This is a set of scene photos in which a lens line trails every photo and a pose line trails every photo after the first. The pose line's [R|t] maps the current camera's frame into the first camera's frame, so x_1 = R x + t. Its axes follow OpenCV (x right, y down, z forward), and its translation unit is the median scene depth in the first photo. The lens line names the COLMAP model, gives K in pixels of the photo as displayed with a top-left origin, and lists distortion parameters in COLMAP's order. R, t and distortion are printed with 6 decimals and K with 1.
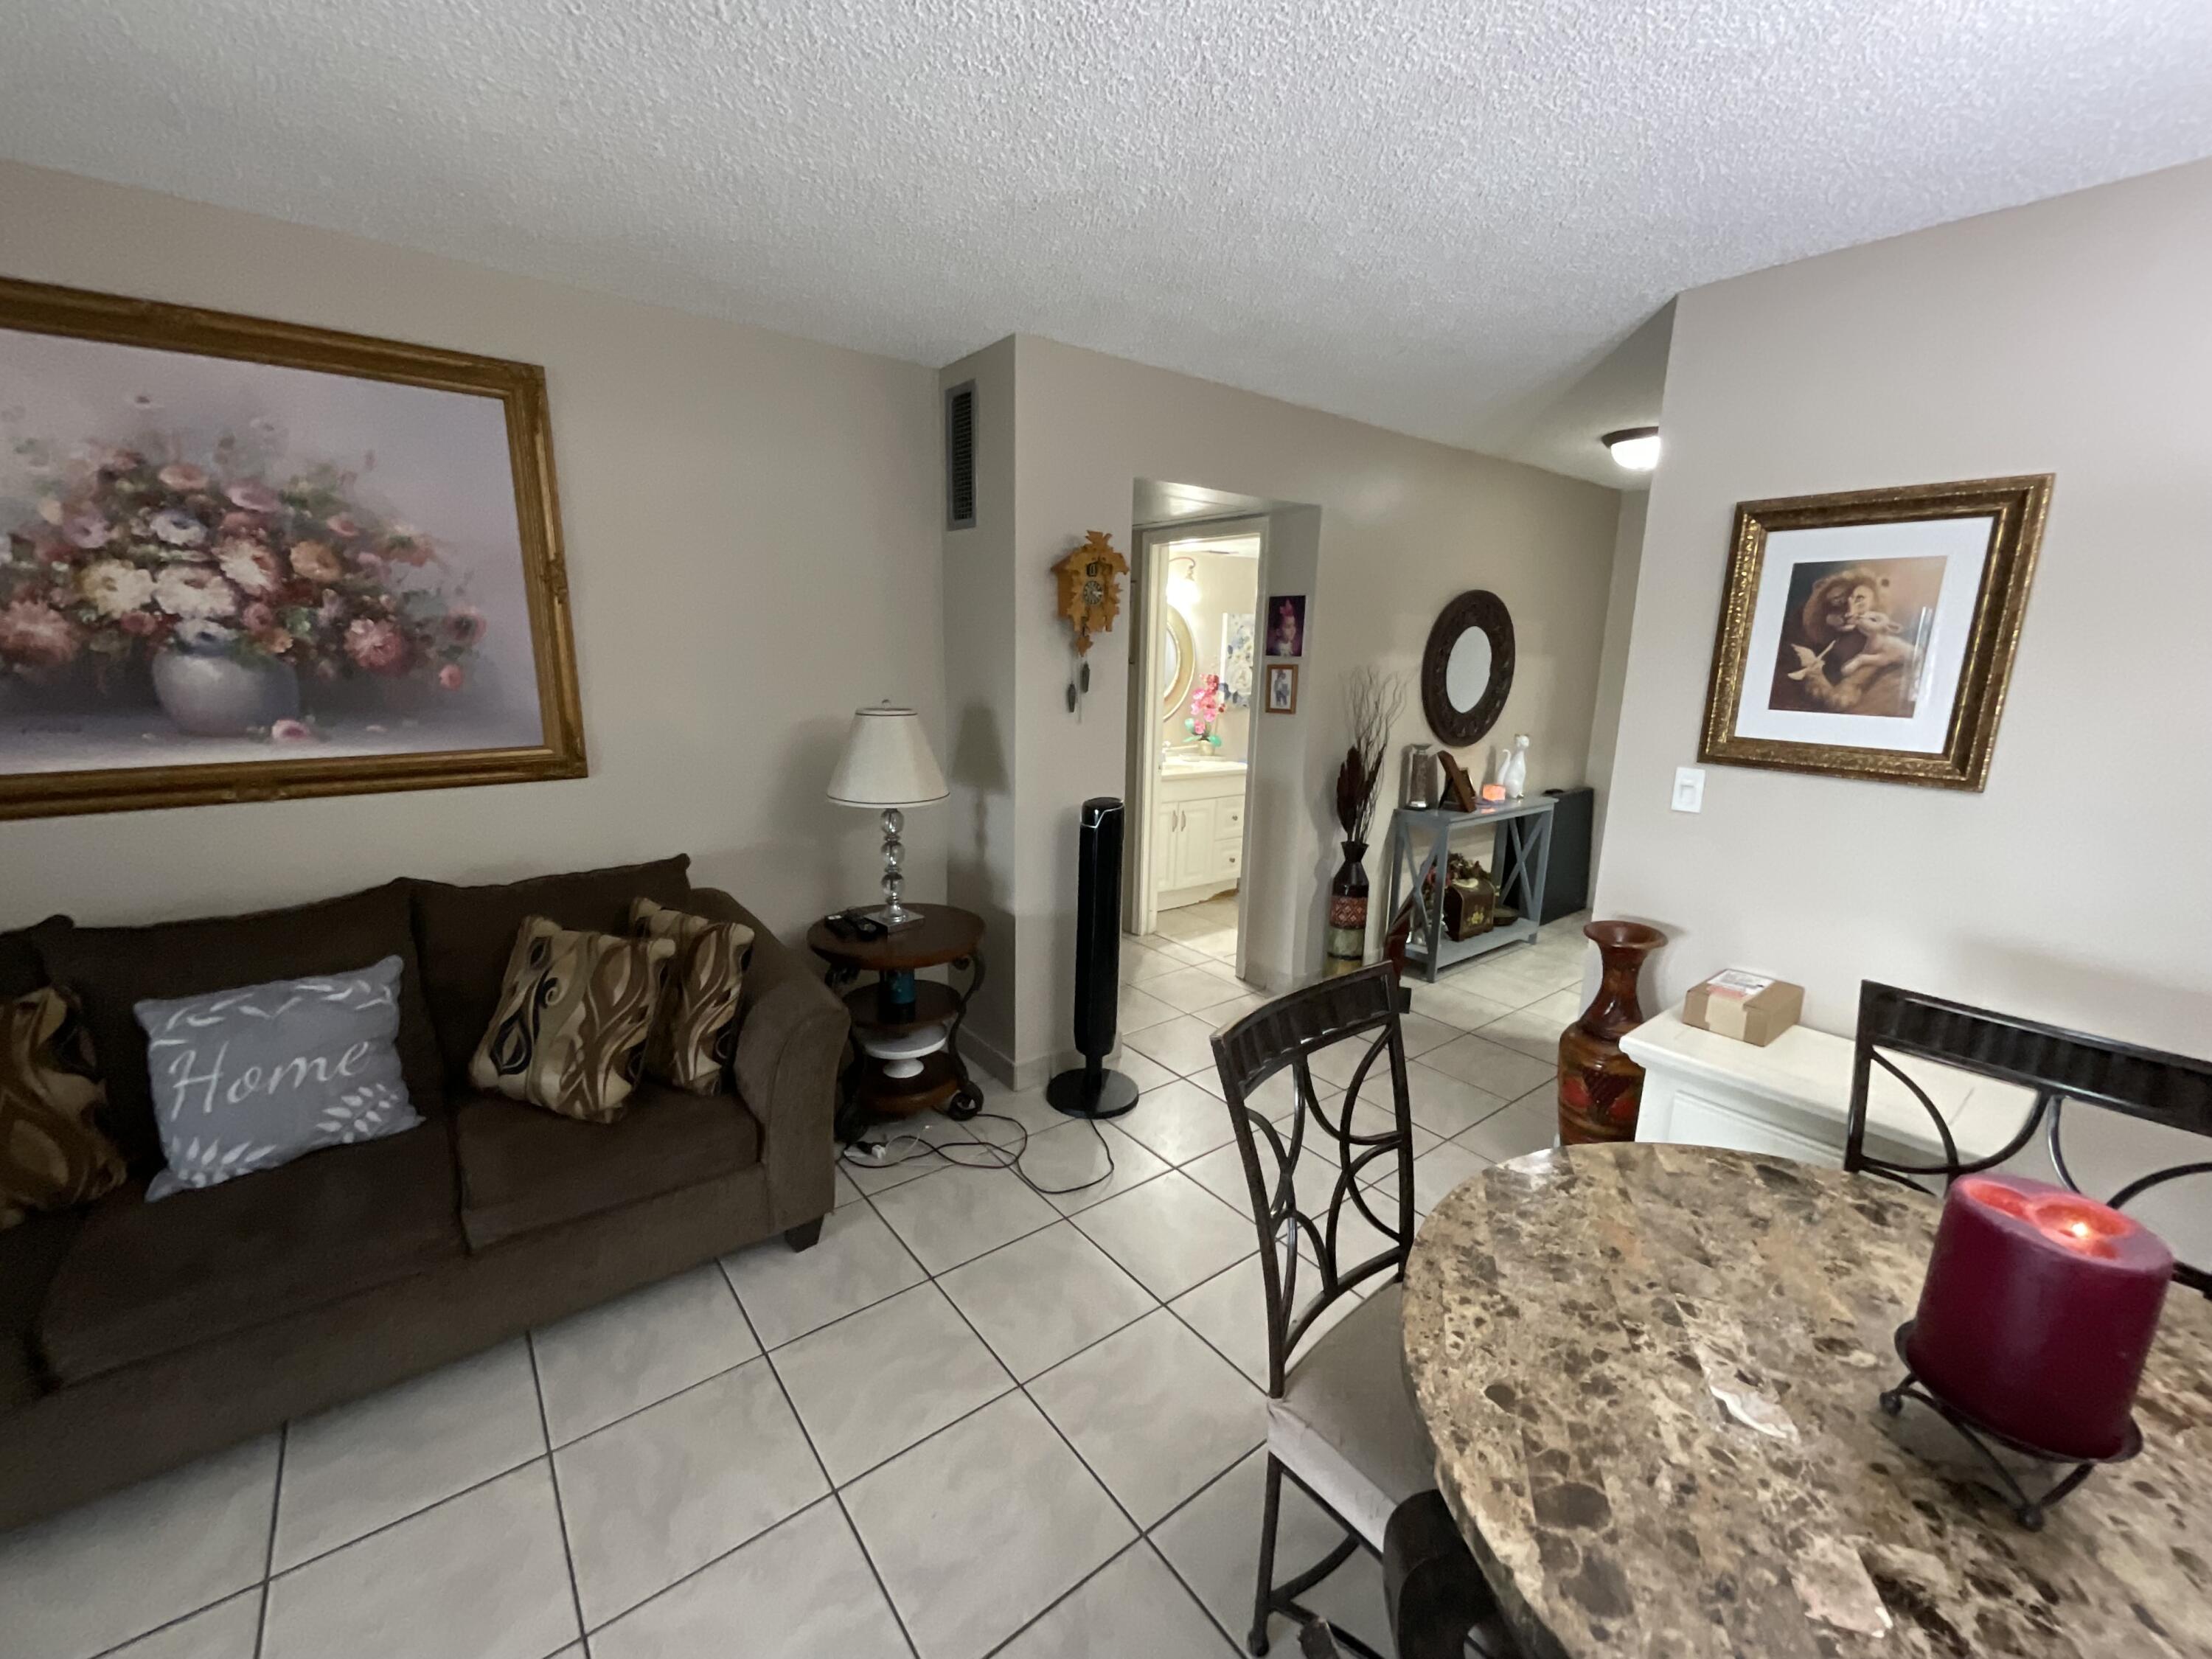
lens RADIAL K [[895.1, 0, 1106.0], [0, 895.1, 829.5], [0, 0, 1]] dist [0.010800, -0.003473]
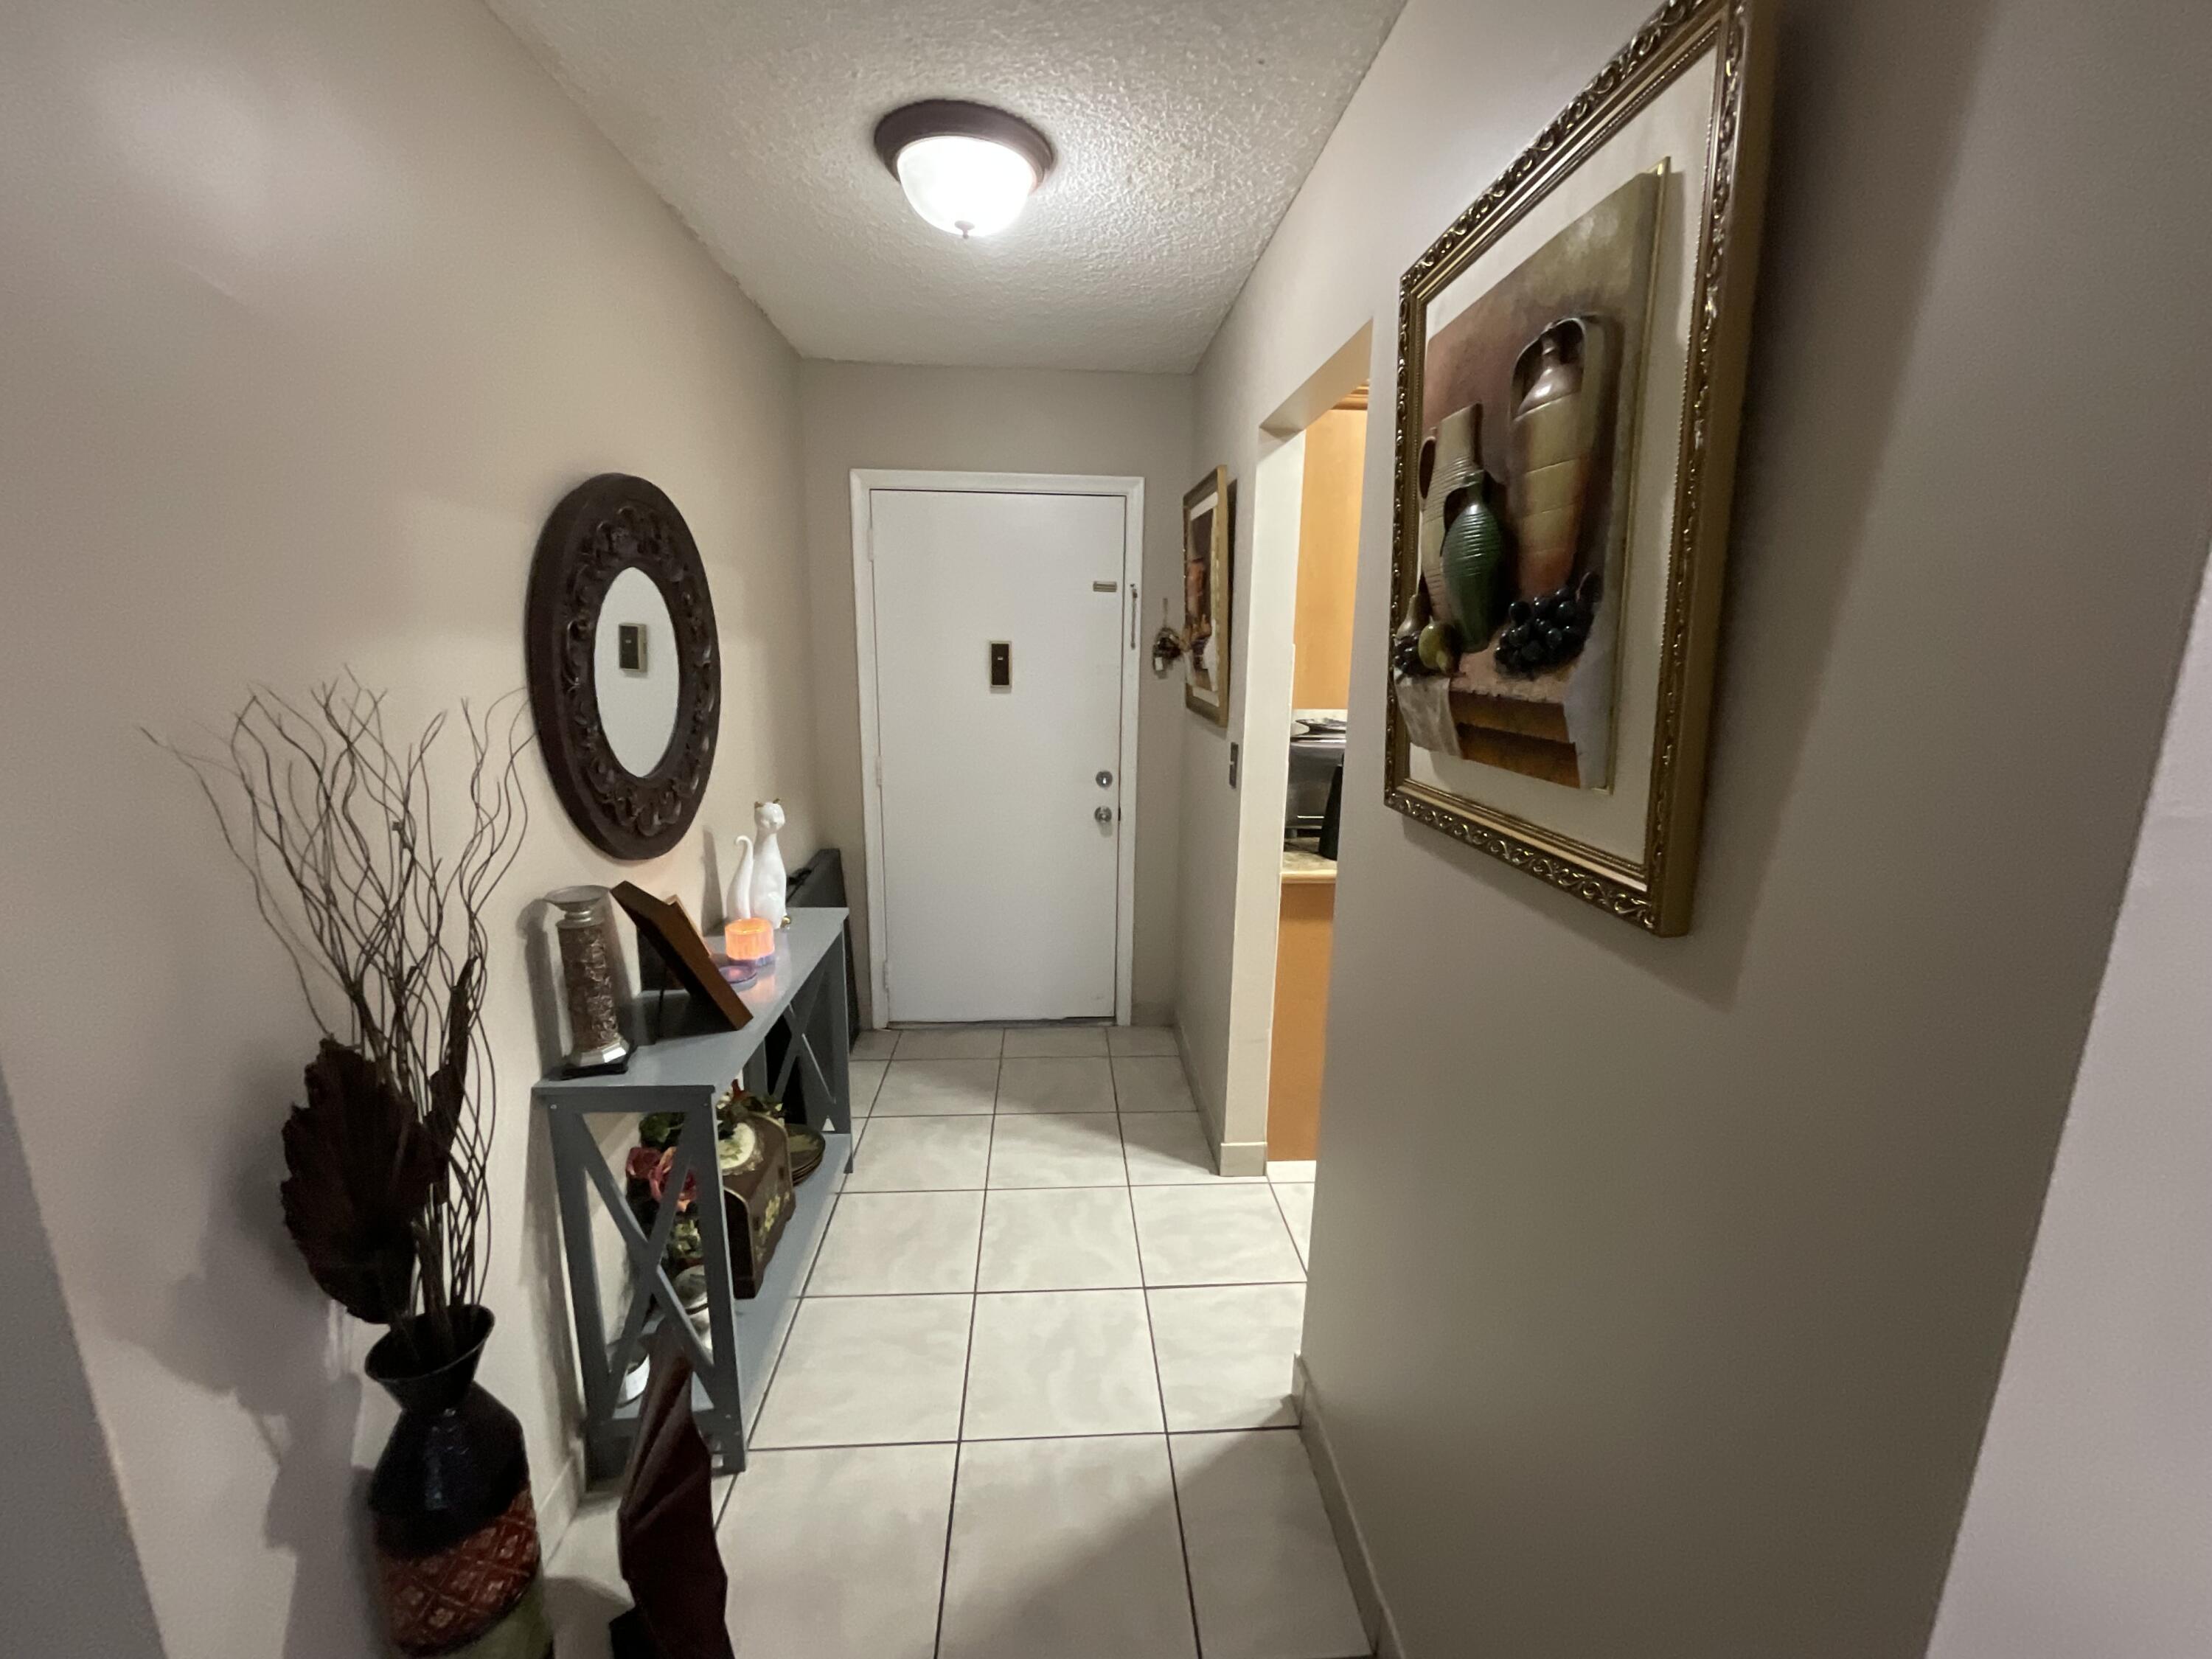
lens RADIAL K [[895.1, 0, 1106.0], [0, 895.1, 829.5], [0, 0, 1]] dist [0.010800, -0.003473]
pose [[0.562706, -0.182404, 0.806282, 0.188063], [0.167782, 0.980252, 0.104665, -0.120473], [-0.809451, 0.076384, 0.582198, 0.621360]]
